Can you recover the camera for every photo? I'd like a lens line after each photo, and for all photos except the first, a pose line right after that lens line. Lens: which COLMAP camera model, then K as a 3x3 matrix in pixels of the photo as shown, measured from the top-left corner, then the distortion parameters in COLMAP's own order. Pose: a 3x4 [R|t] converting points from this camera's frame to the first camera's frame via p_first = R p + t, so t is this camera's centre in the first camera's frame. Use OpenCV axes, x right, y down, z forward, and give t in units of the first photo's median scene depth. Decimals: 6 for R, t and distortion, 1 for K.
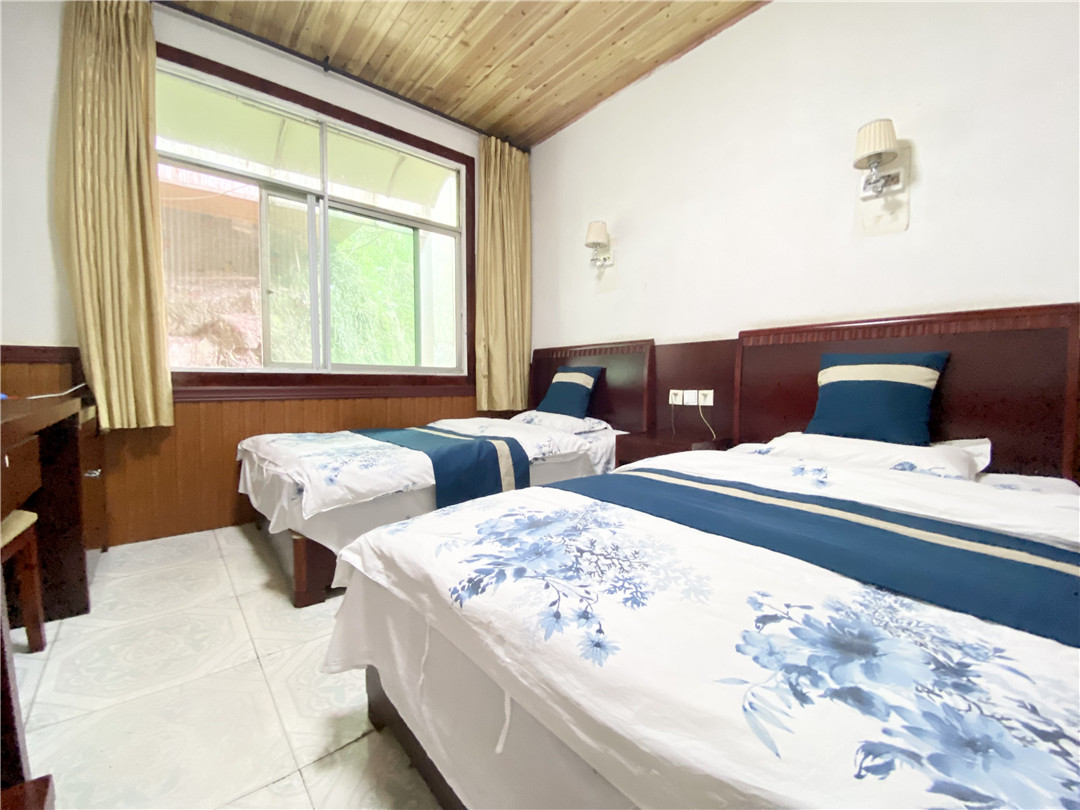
lens RADIAL K [[441.2, 0, 535.0], [0, 441.2, 404.5], [0, 0, 1]] dist [-0.001298, -0.001342]
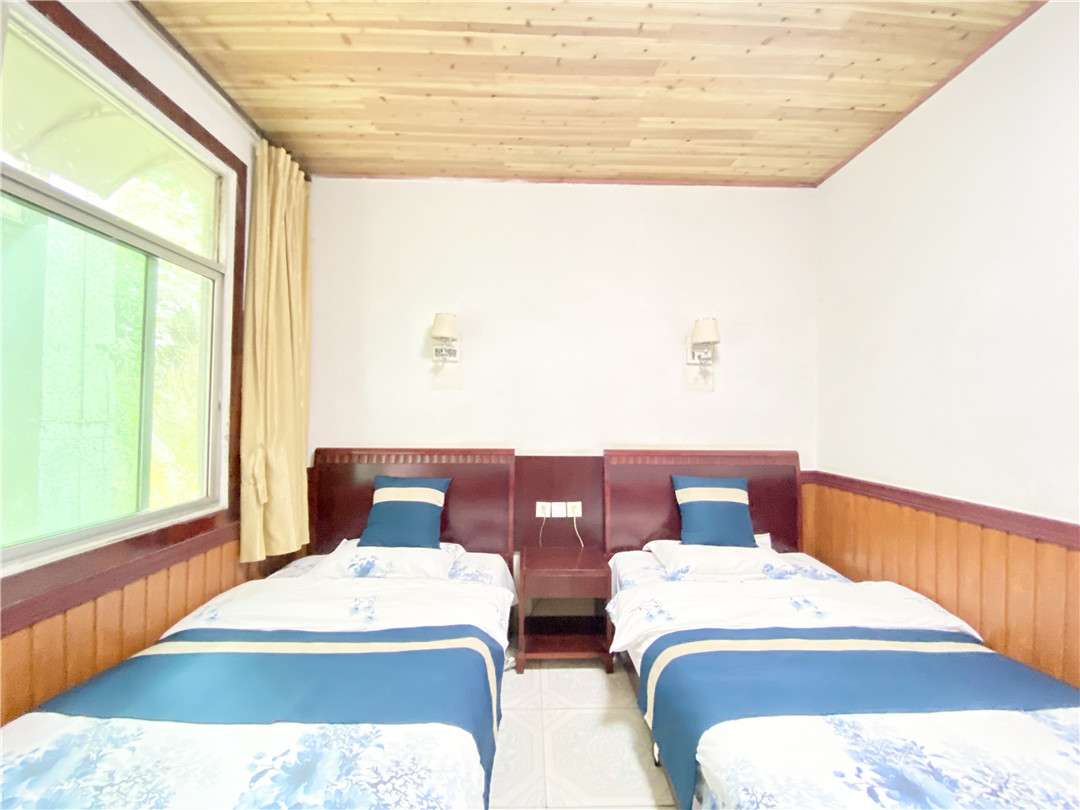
lens RADIAL K [[441.2, 0, 537.6], [0, 441.2, 407.2], [0, 0, 1]] dist [-0.001298, -0.001342]
pose [[0.632480, 0.008926, 0.774526, -0.416060], [0.036096, 0.998508, -0.040984, -0.185956], [-0.773736, 0.053879, 0.631213, 0.320531]]
